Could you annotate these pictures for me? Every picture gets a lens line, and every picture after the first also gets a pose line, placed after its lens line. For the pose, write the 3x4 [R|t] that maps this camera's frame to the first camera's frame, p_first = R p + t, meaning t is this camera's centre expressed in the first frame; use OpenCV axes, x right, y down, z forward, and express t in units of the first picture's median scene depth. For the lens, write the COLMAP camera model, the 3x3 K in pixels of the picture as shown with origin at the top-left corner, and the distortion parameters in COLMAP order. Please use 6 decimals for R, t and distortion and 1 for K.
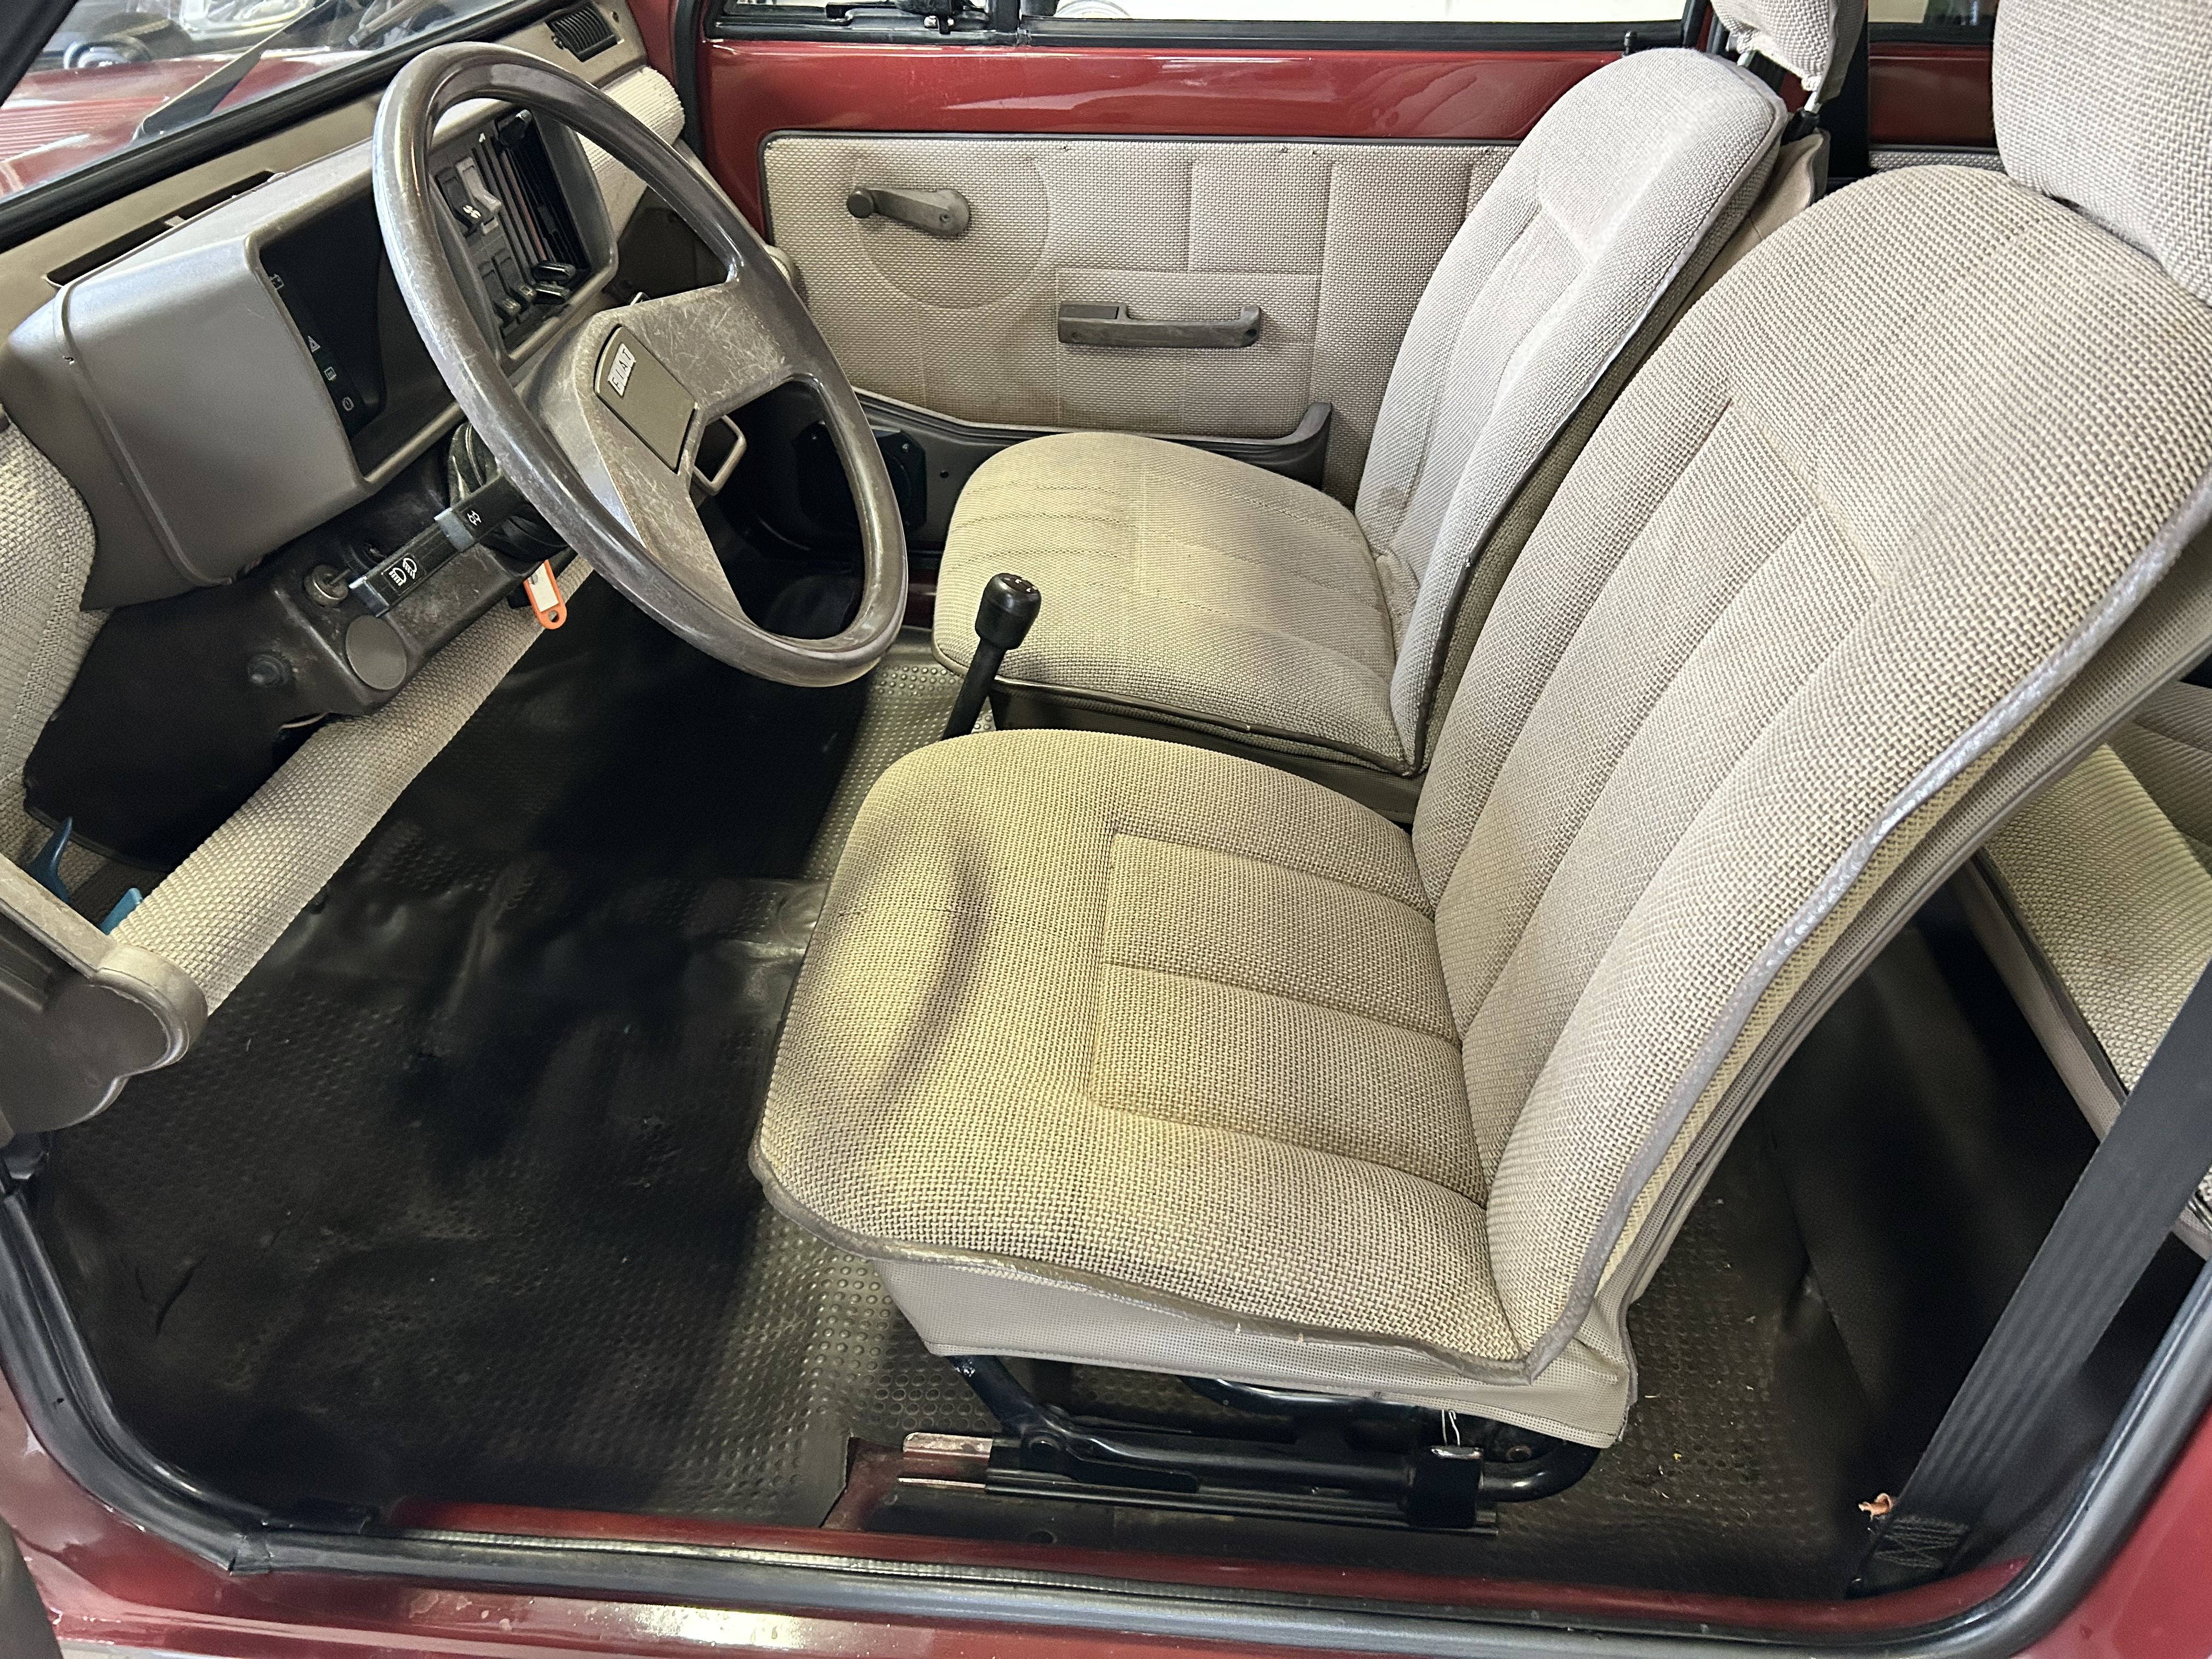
lens RADIAL K [[1663.2, 0, 1111.9], [0, 1663.2, 822.8], [0, 0, 1]] dist [0.052938, -0.052910]
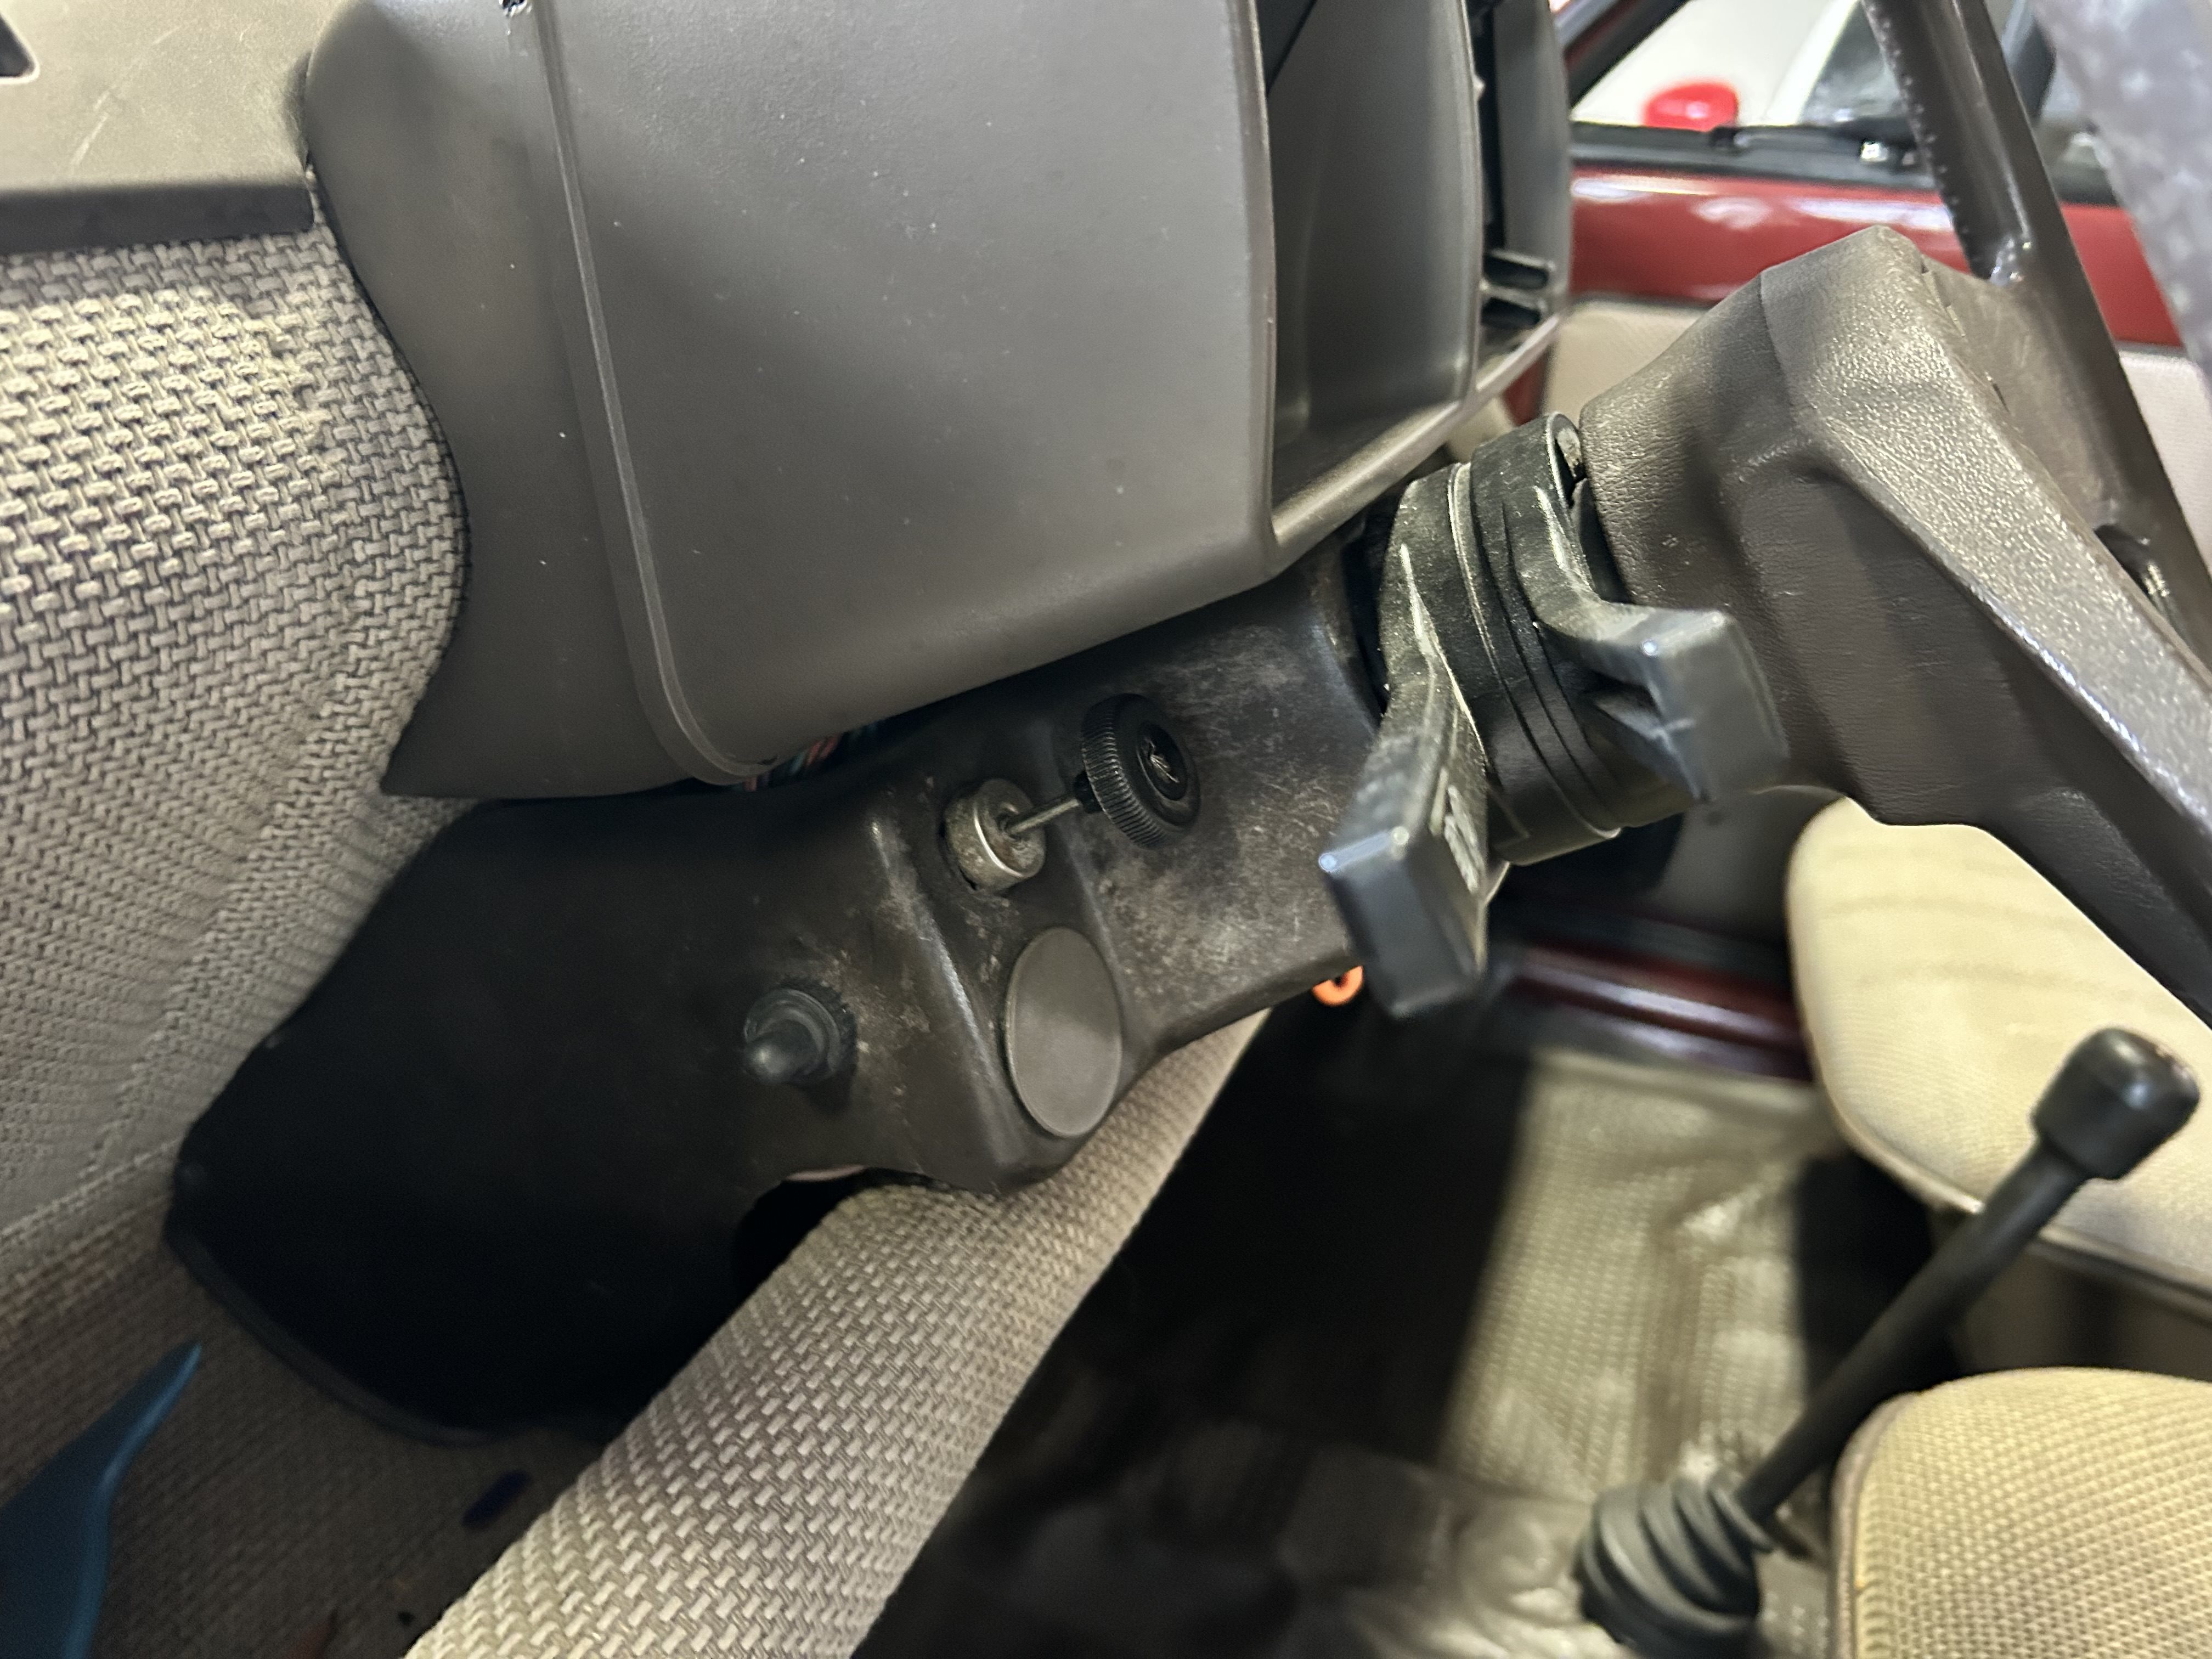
lens RADIAL K [[1663.2, 0, 1087.3], [0, 1663.2, 817.2], [0, 0, 1]] dist [0.052938, -0.052910]
pose [[0.955984, 0.166444, -0.241642, -0.318525], [-0.211703, 0.961491, -0.175260, -0.075297], [0.203166, 0.218702, 0.954407, 0.579050]]
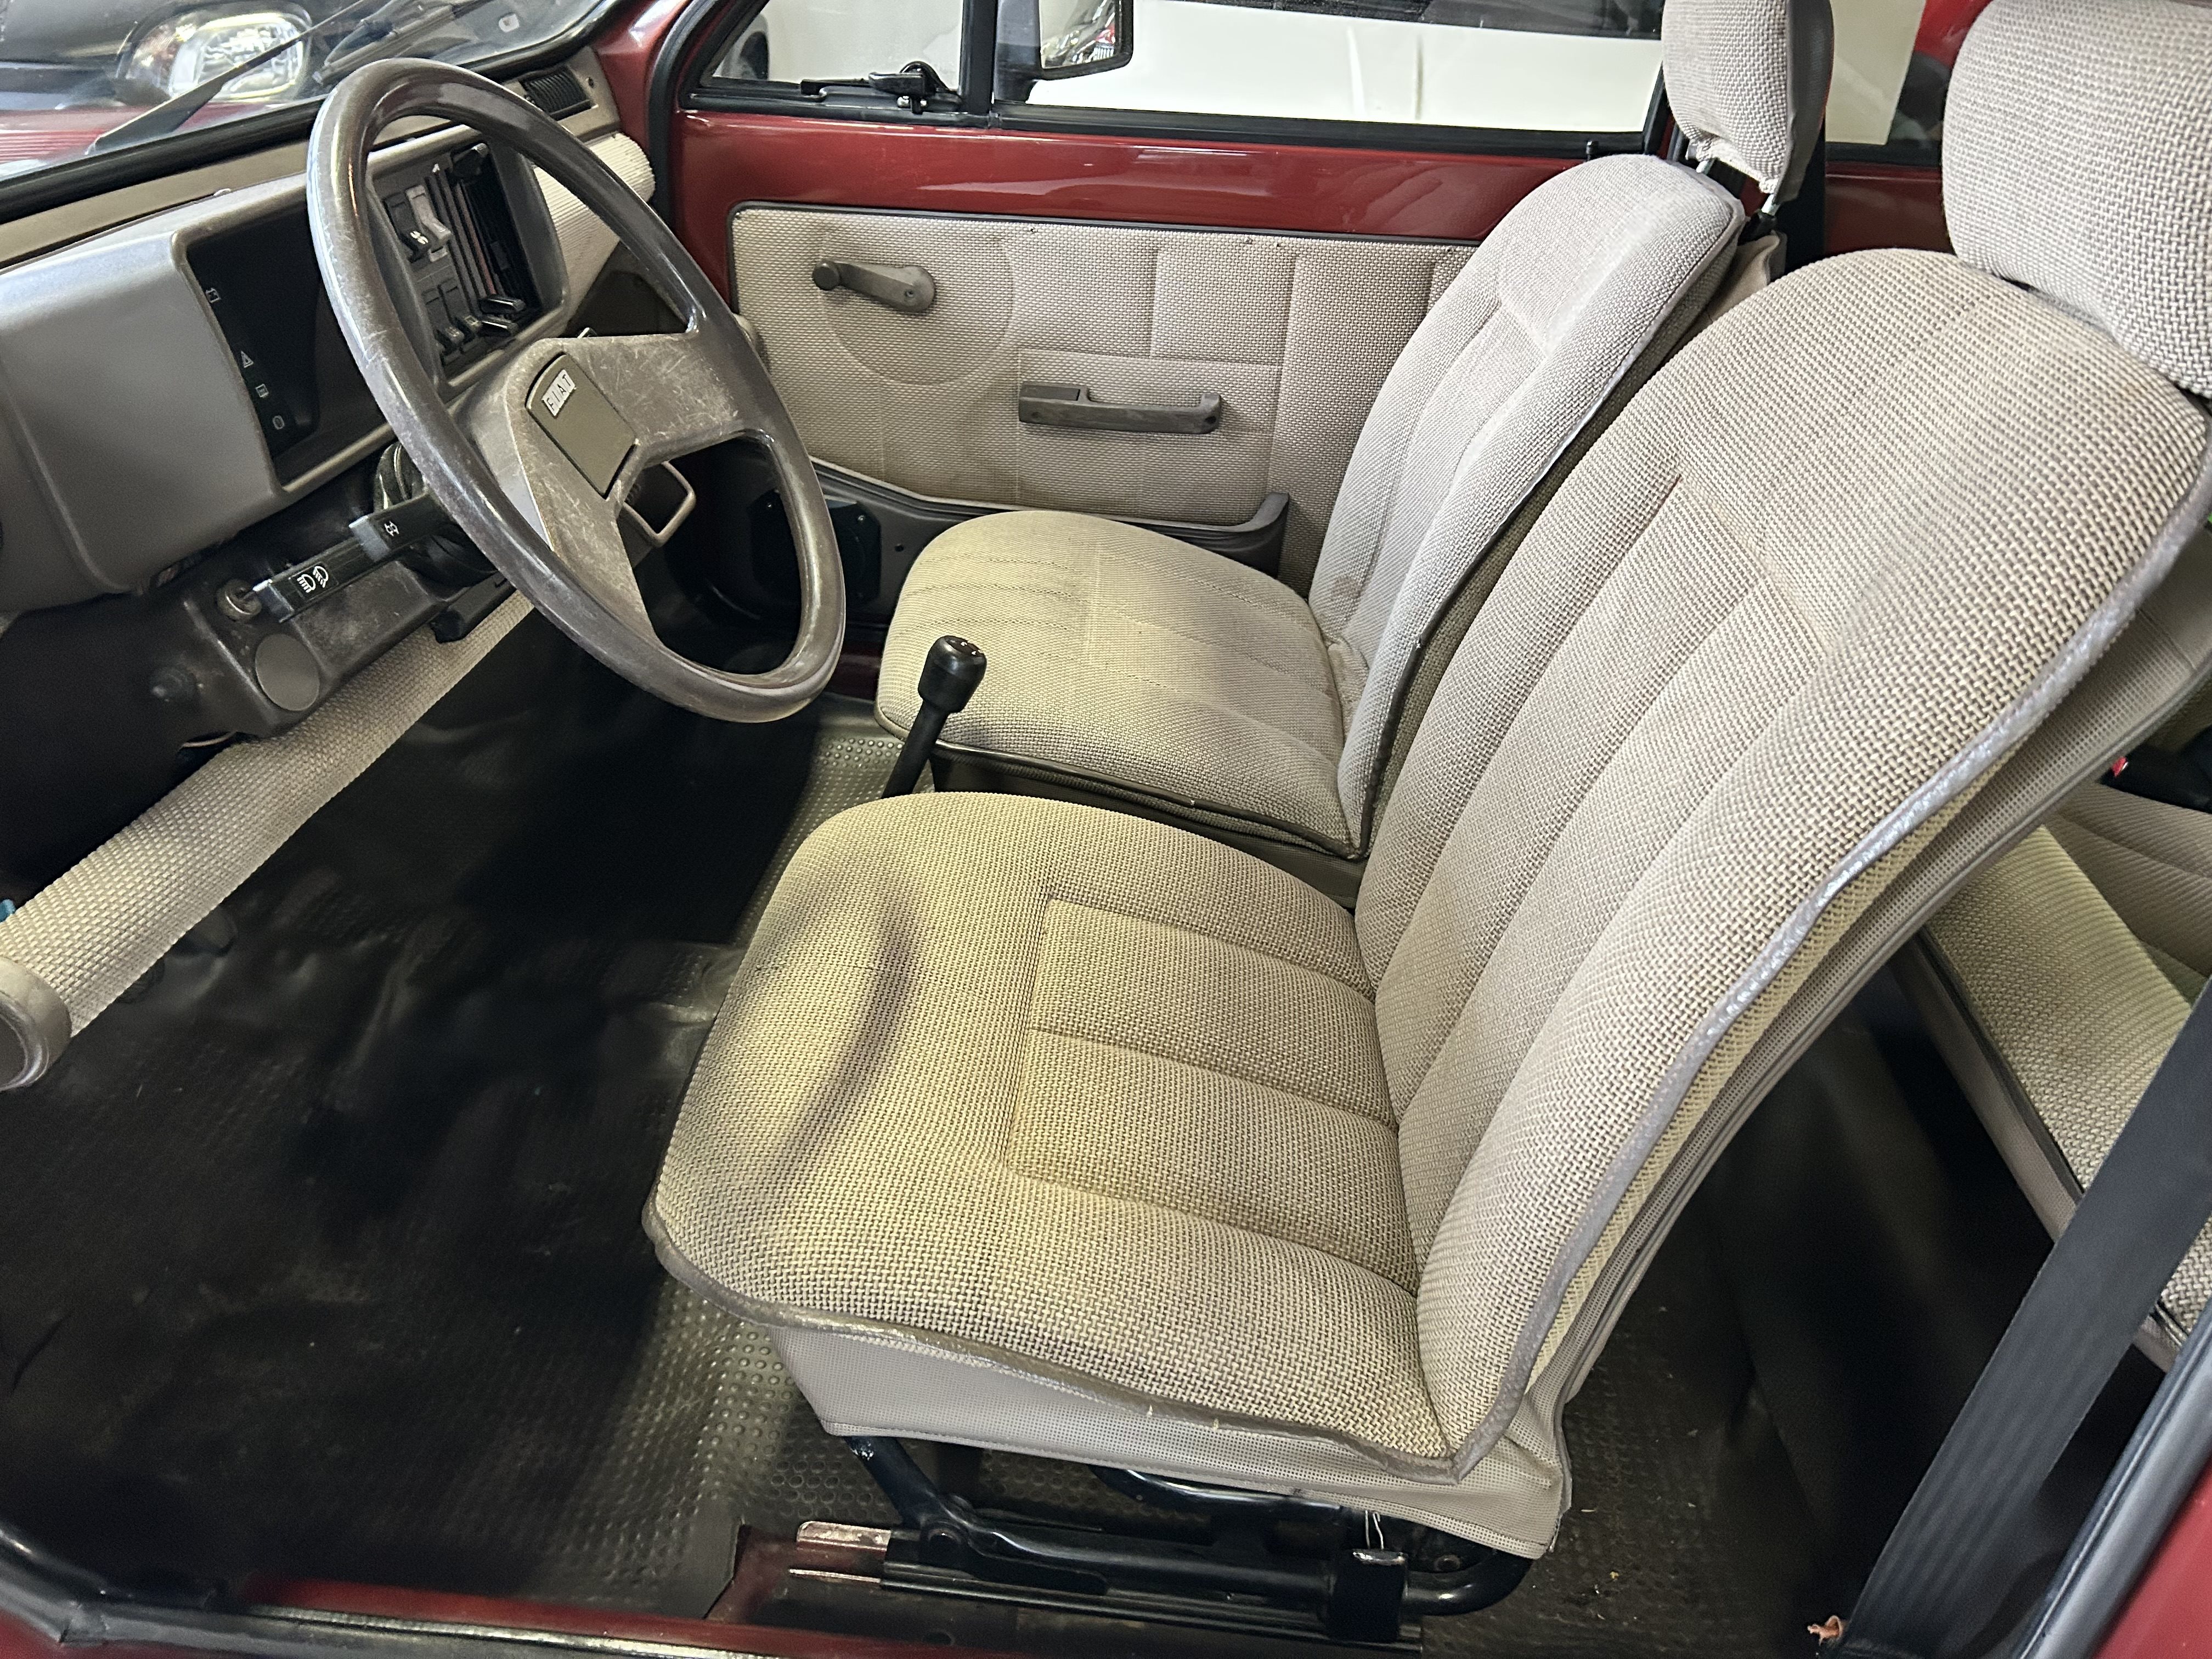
lens RADIAL K [[1663.2, 0, 1091.6], [0, 1663.2, 818.0], [0, 0, 1]] dist [0.052938, -0.052910]
pose [[0.999248, 0.037240, 0.010770, 0.016859], [-0.036421, 0.997004, -0.068235, 0.028748], [-0.013279, 0.067792, 0.997611, 0.029040]]
